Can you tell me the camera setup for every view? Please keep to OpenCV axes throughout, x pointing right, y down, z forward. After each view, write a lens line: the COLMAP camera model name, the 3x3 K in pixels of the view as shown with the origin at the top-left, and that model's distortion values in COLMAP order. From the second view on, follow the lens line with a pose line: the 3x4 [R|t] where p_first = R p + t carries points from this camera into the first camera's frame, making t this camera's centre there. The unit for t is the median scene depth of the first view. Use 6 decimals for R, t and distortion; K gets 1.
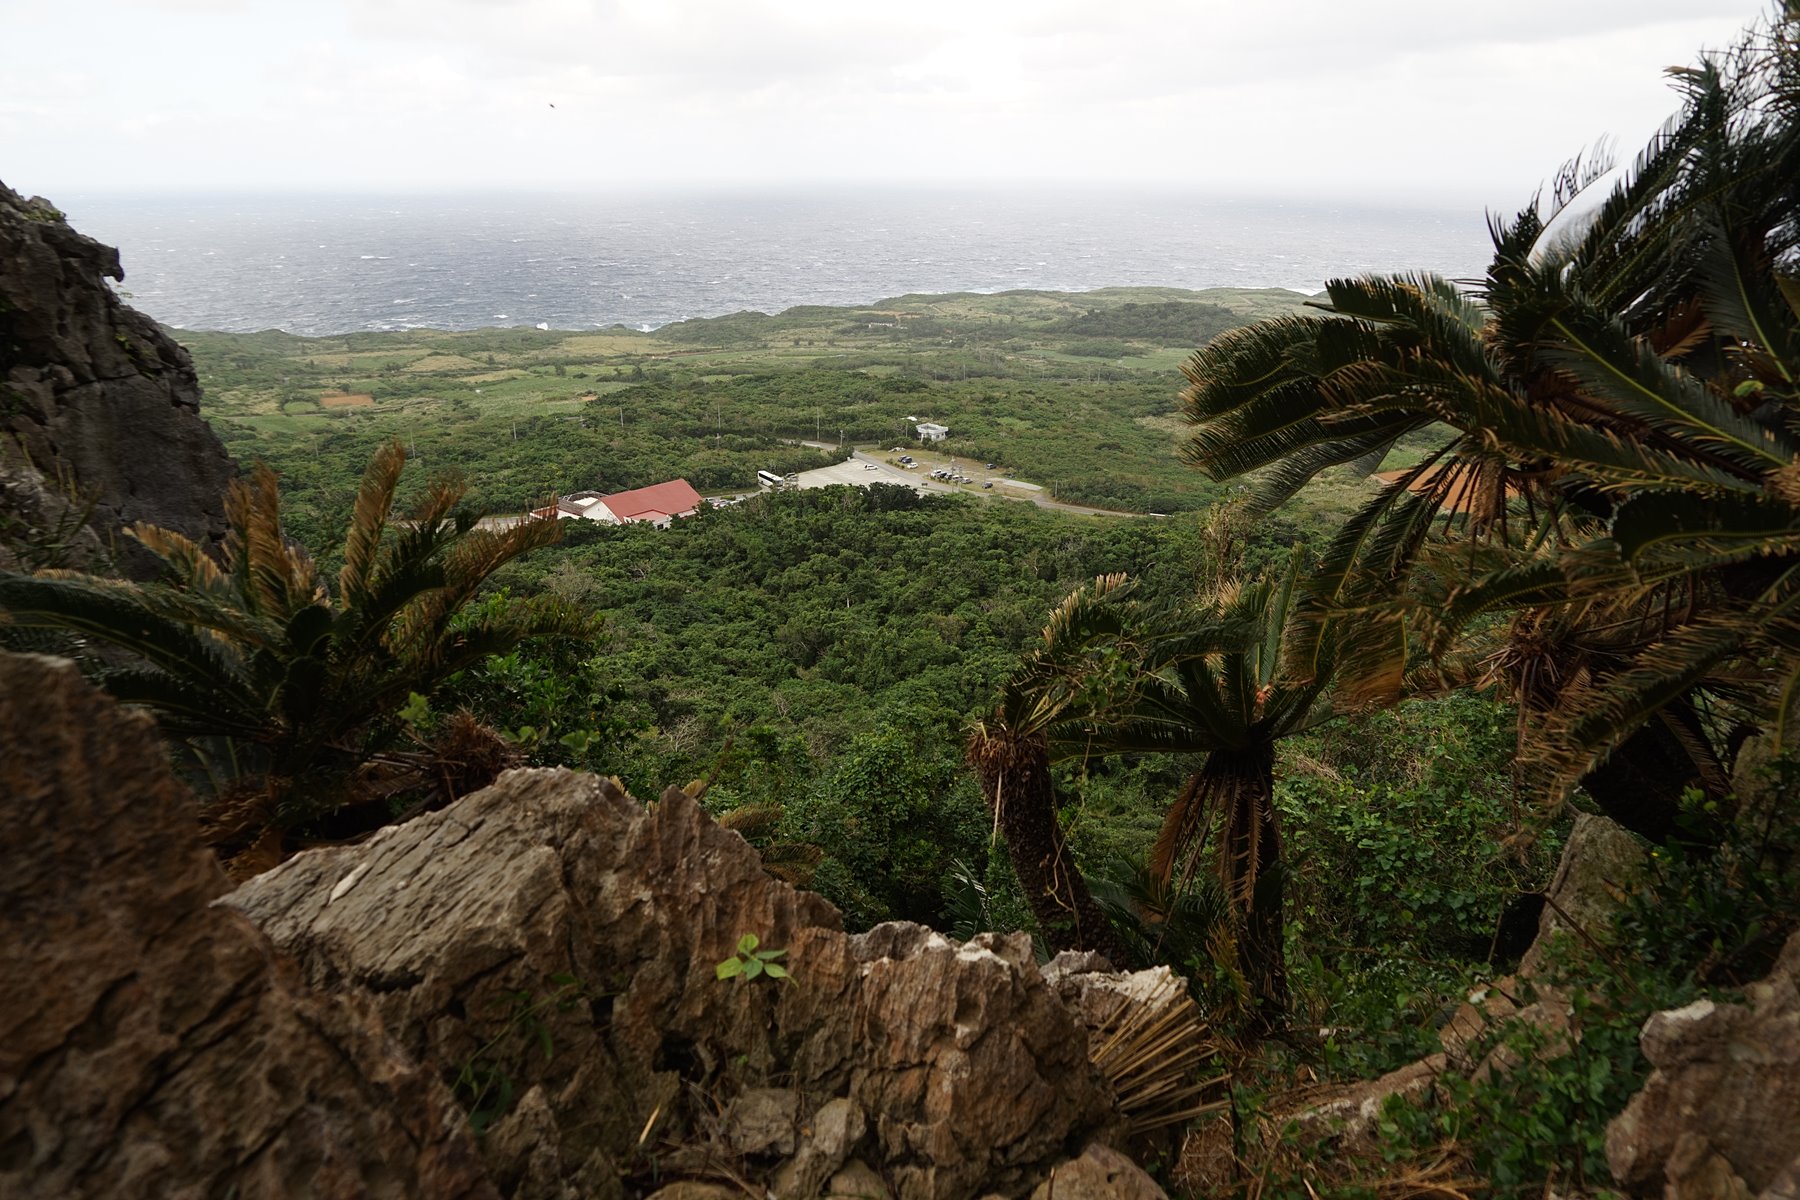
lens RADIAL K [[1187.9, 0, 900.0], [0, 1187.9, 600.0], [0, 0, 1]] dist [-0.040667, 0.019430]
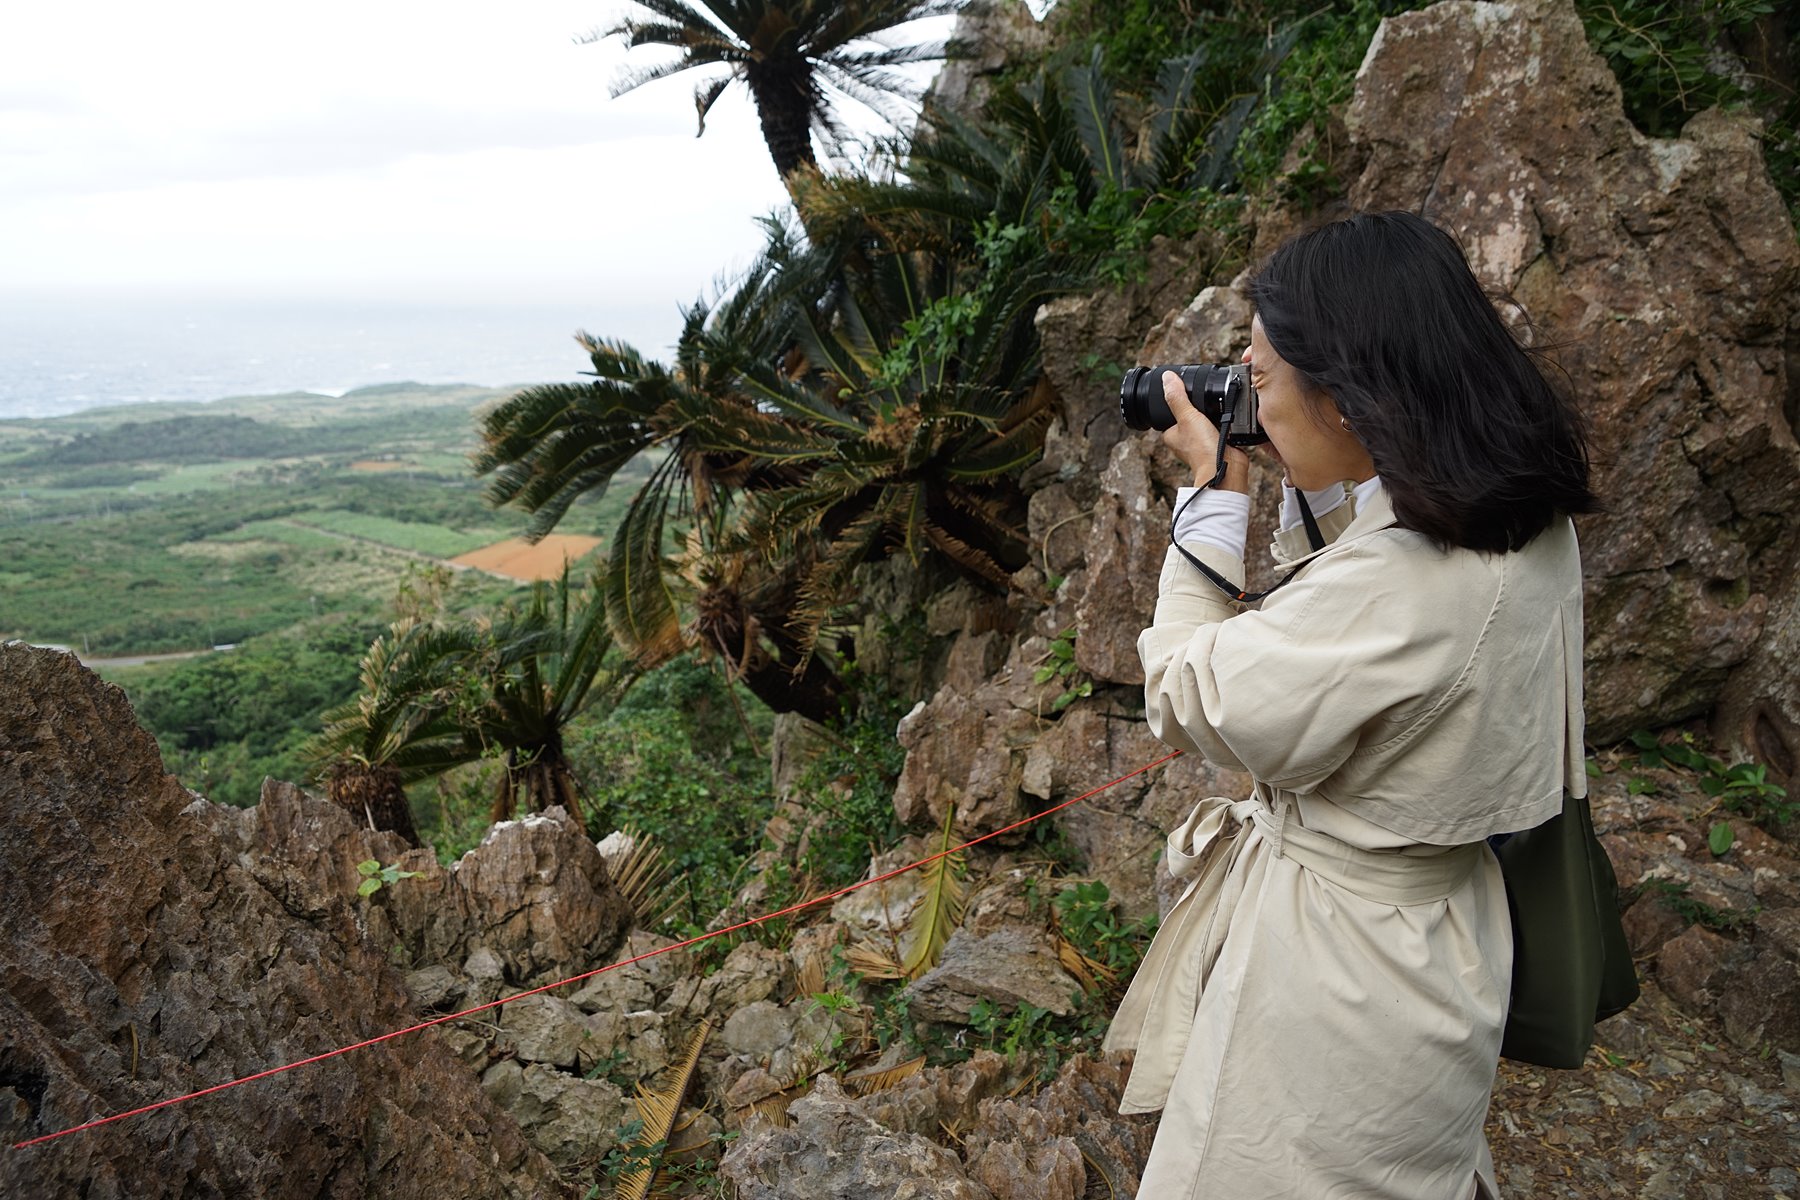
lens RADIAL K [[1187.9, 0, 900.0], [0, 1187.9, 600.0], [0, 0, 1]] dist [-0.040667, 0.019430]
pose [[0.716385, -0.193552, 0.670321, -0.452471], [0.243971, 0.969592, 0.019228, 0.102979], [-0.653659, 0.149764, 0.741822, -0.332012]]
